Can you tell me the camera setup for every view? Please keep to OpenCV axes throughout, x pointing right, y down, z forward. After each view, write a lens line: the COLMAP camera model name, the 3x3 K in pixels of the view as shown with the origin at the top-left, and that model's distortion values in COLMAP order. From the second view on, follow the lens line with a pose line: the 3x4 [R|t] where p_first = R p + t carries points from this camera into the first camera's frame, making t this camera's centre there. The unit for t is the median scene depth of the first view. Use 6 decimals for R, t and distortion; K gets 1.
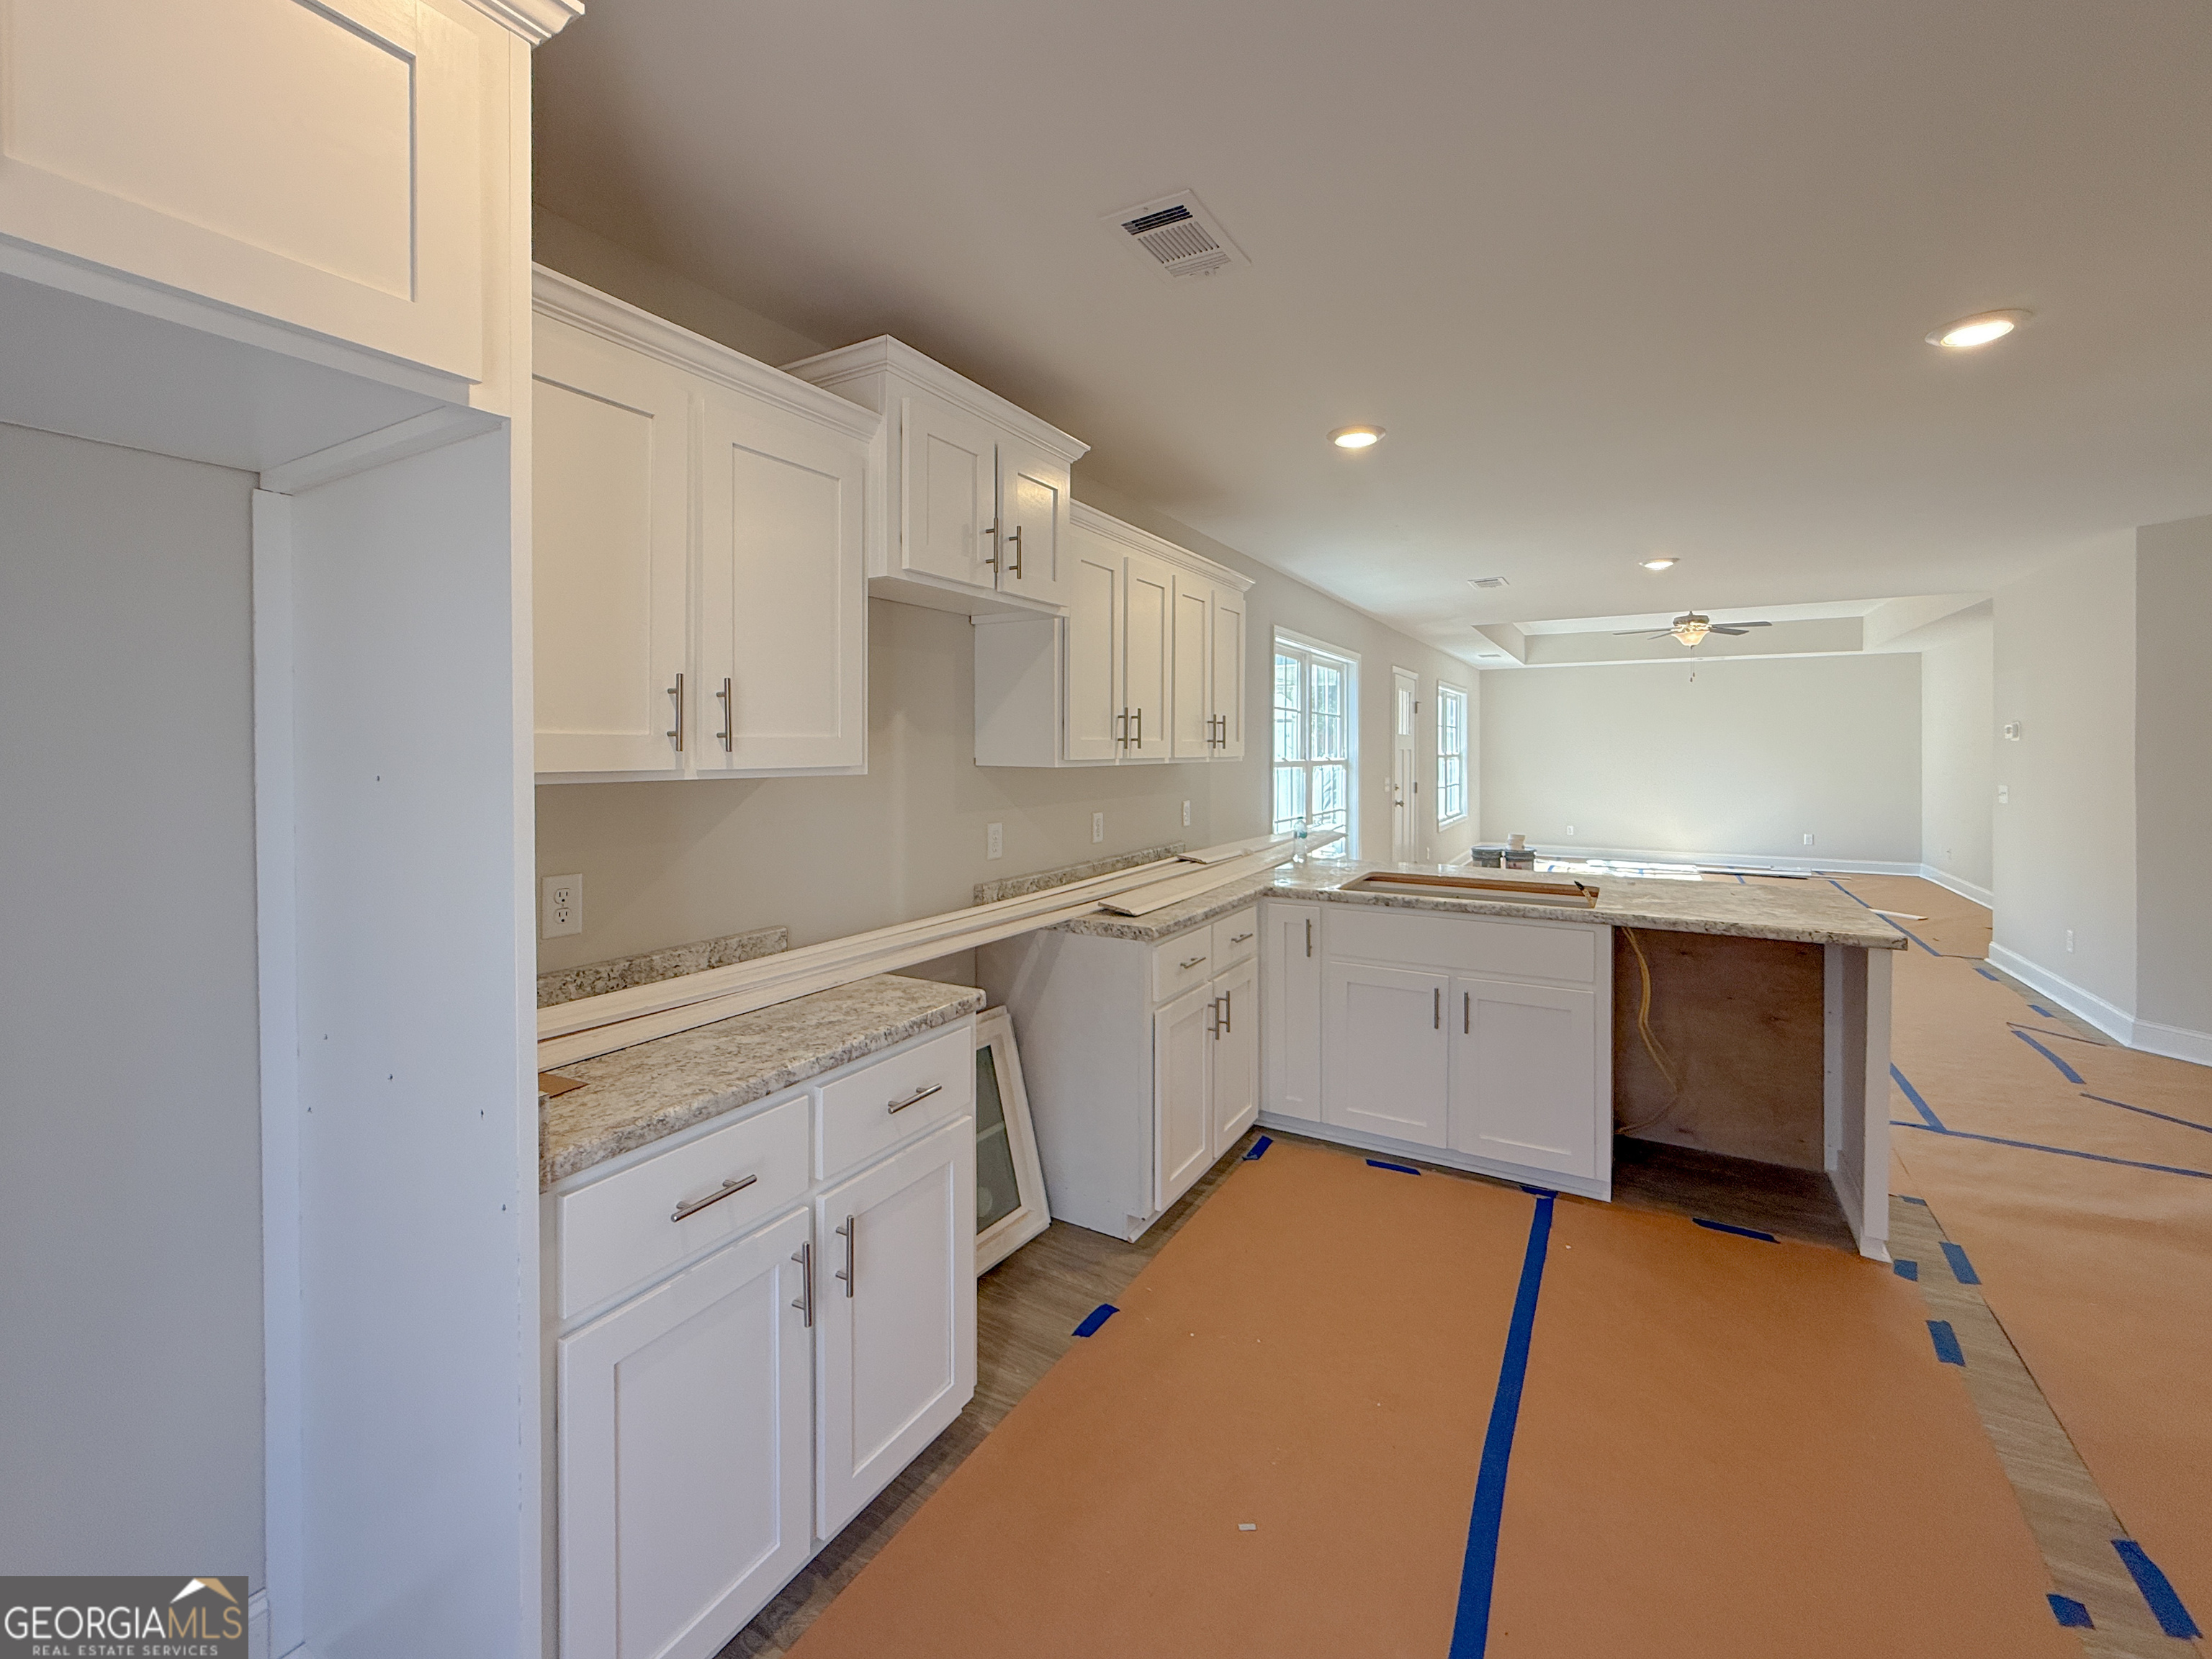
lens RADIAL K [[906.2, 0, 1072.2], [0, 906.2, 769.4], [0, 0, 1]] dist [0.000405, 0.000175]
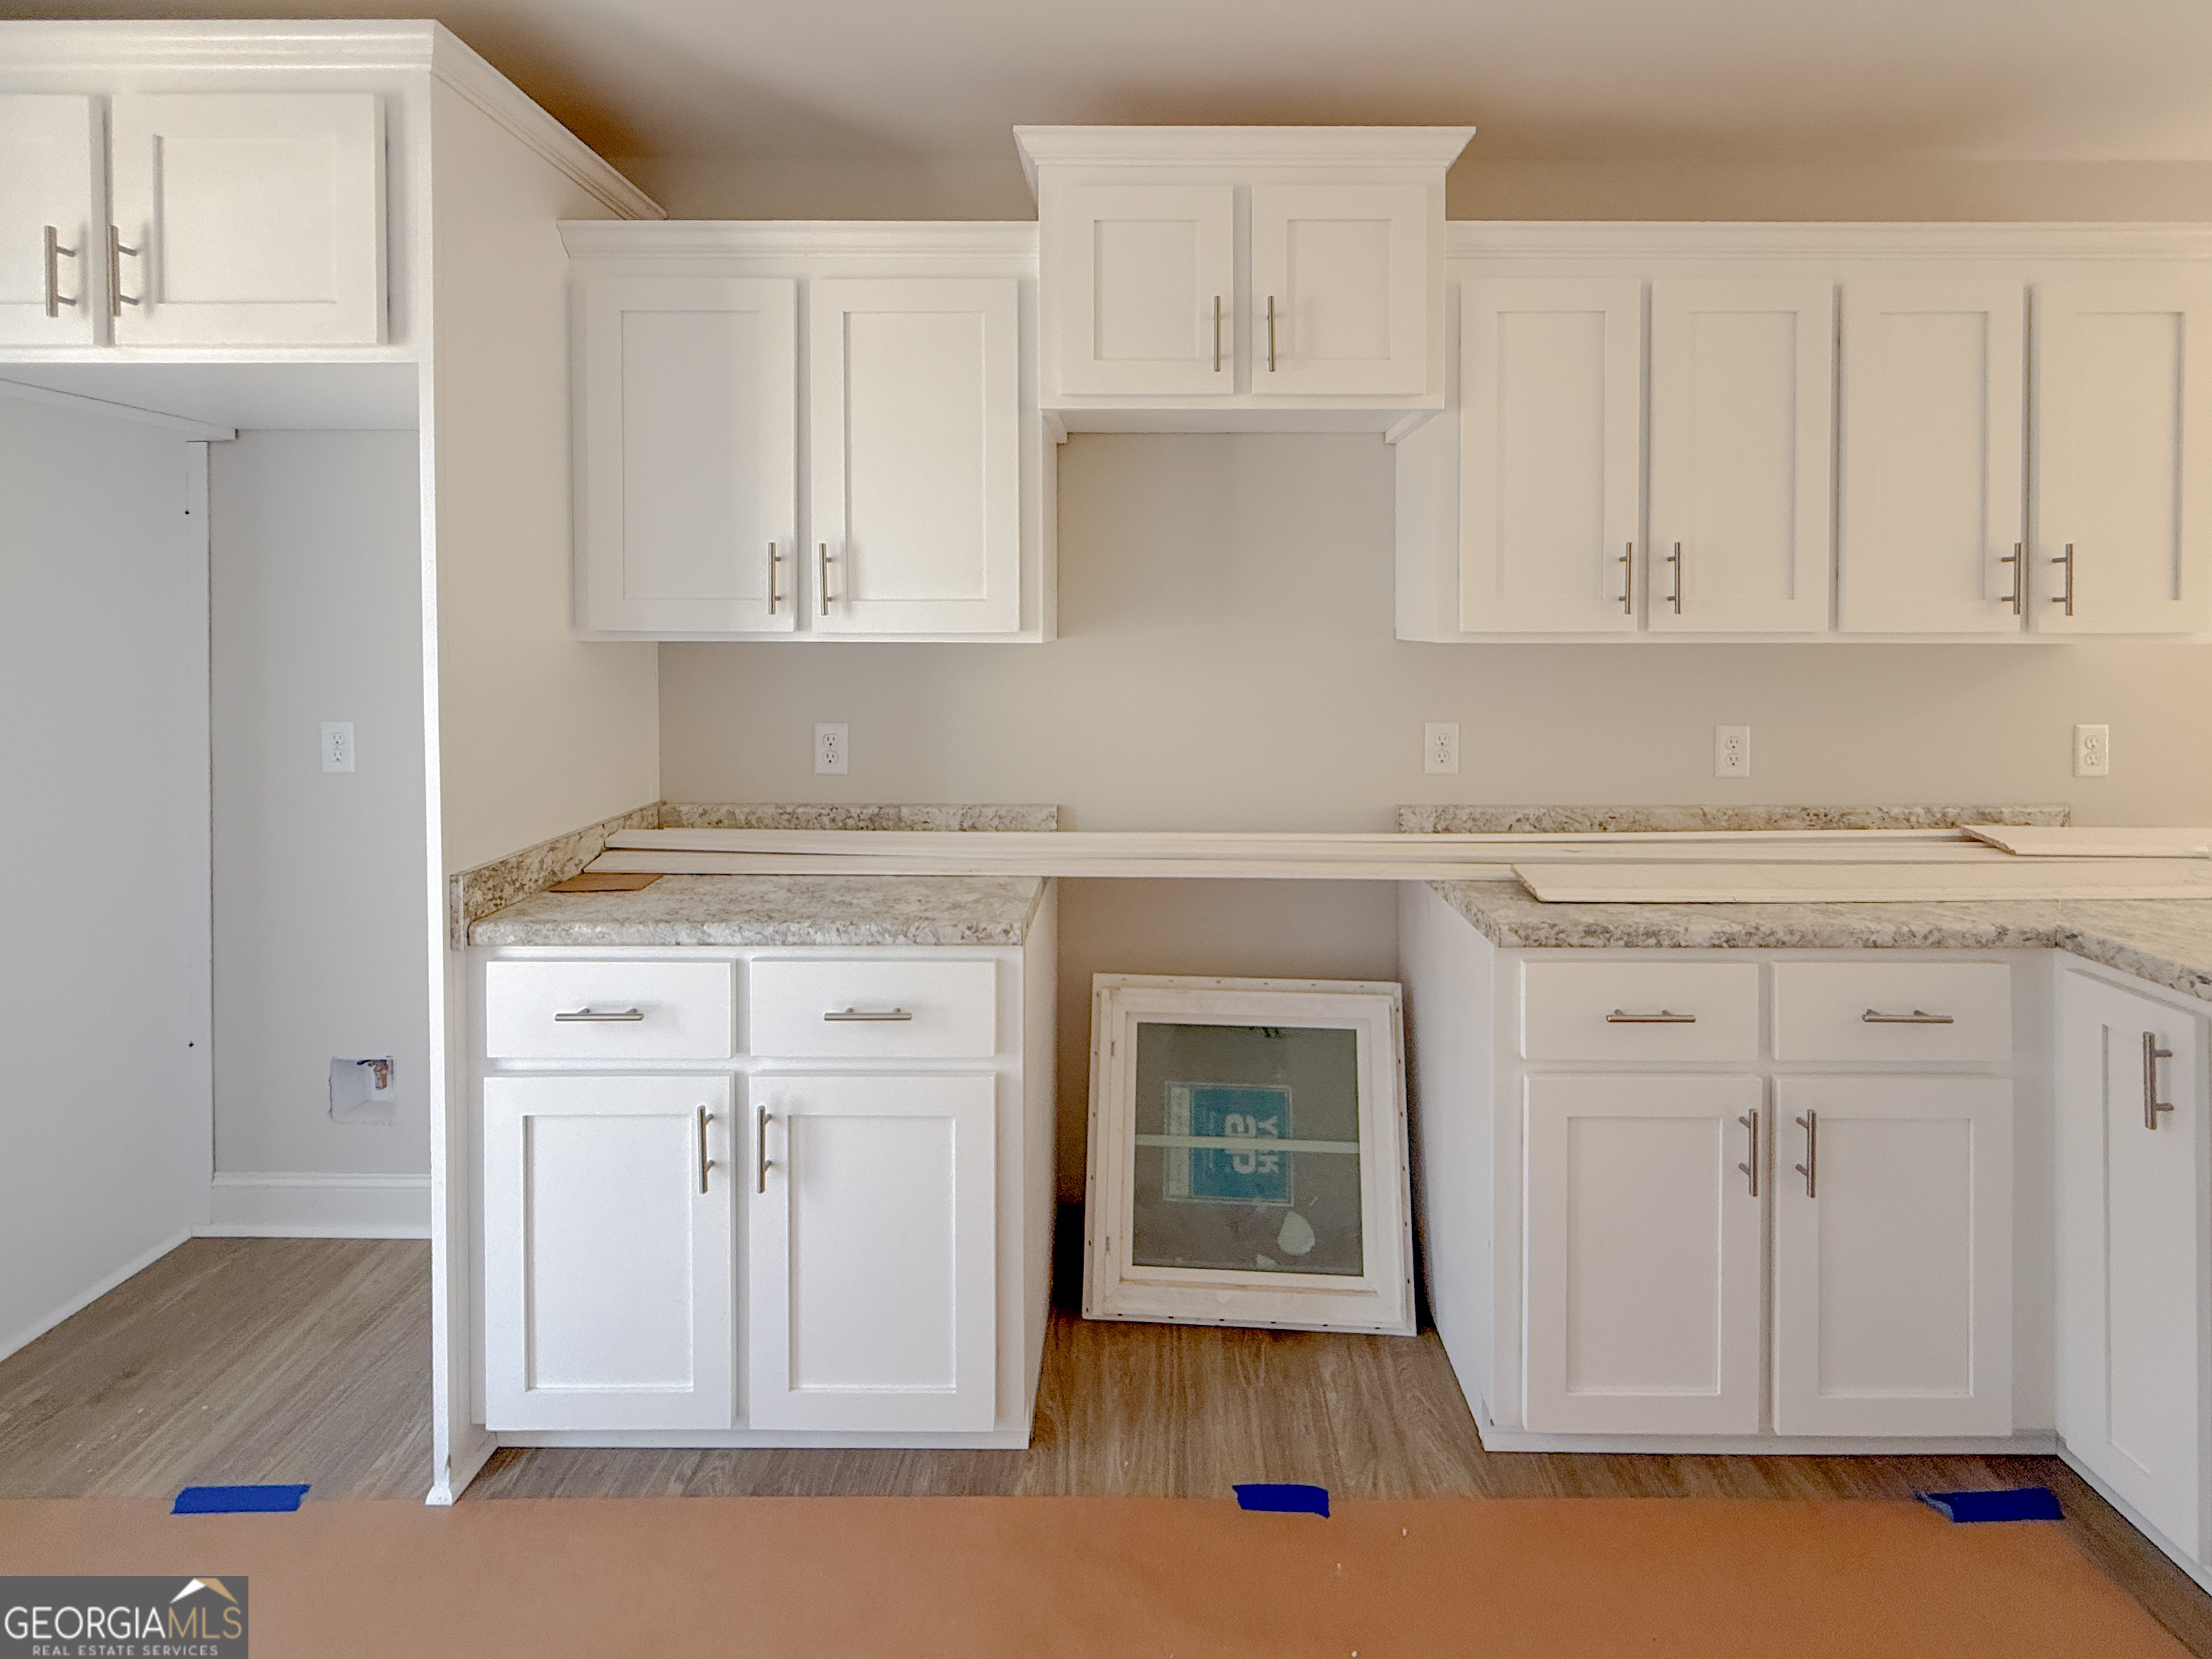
lens RADIAL K [[924.6, 0, 1102.3], [0, 924.6, 640.6], [0, 0, 1]] dist [0.001478, 0.000385]
pose [[0.522185, 0.016198, -0.852678, 0.500955], [-0.020907, 0.999762, 0.006189, -0.003621], [0.852576, 0.014595, 0.522400, 0.526074]]
